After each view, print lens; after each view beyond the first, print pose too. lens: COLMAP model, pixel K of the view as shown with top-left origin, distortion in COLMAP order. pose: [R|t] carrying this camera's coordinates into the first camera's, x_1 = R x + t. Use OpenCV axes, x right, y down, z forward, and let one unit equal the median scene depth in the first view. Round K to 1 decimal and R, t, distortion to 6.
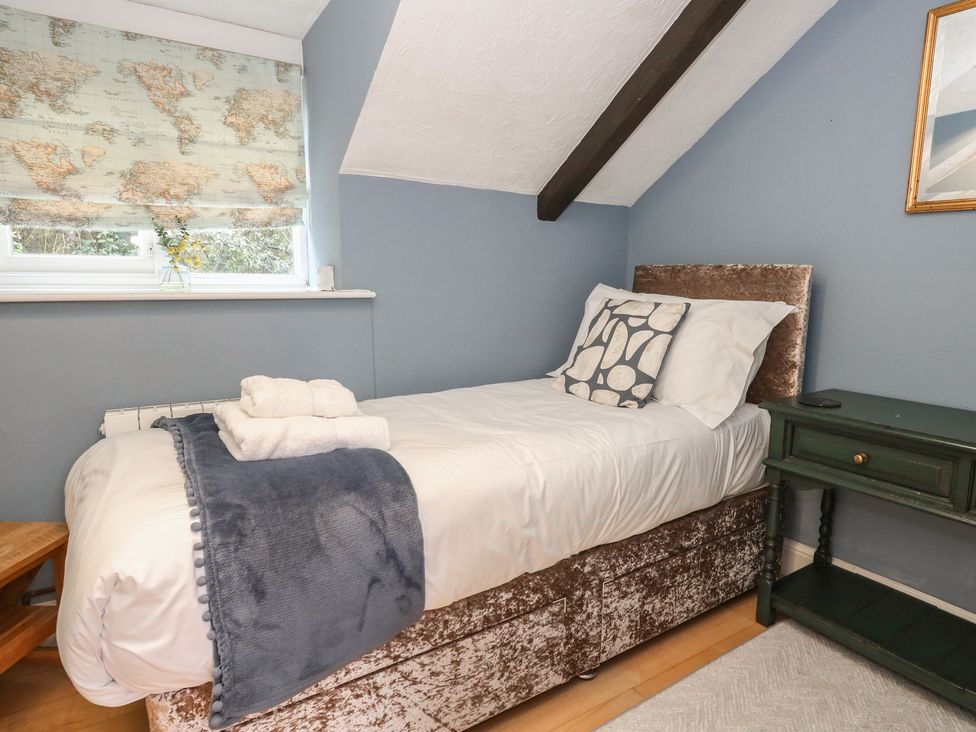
lens RADIAL K [[524.8, 0, 488.0], [0, 524.8, 366.0], [0, 0, 1]] dist [-0.005290, -0.000966]
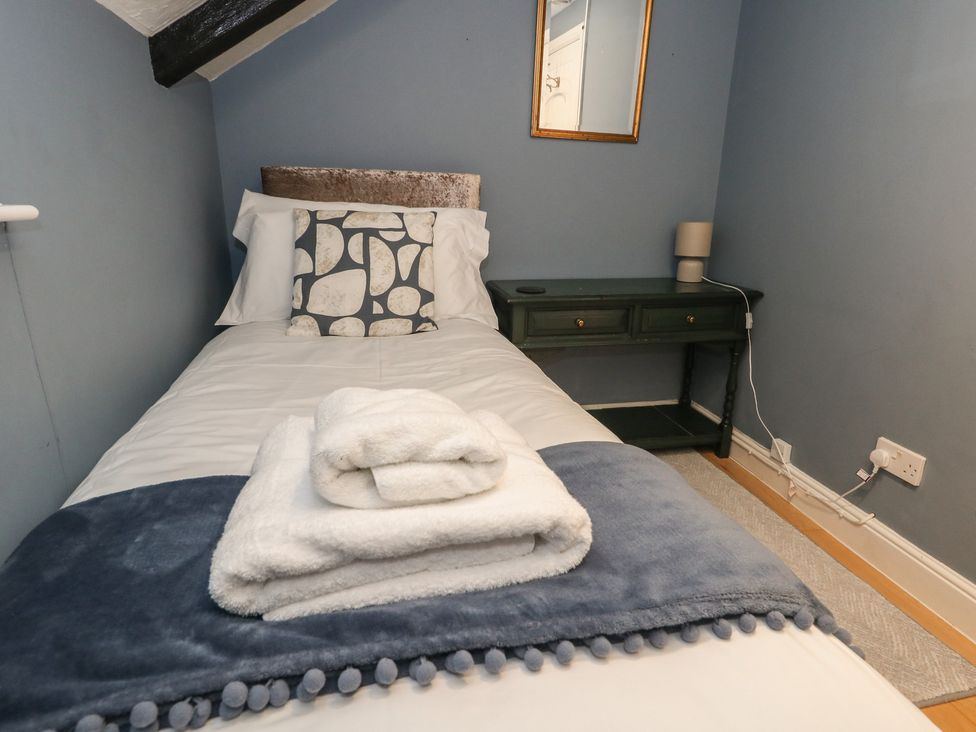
lens RADIAL K [[548.3, 0, 489.3], [0, 548.3, 361.4], [0, 0, 1]] dist [-0.000166, -0.000931]
pose [[0.378245, -0.269147, 0.885715, -0.526729], [0.132681, 0.962683, 0.235874, -0.077092], [-0.916148, 0.028299, 0.399841, 0.495418]]
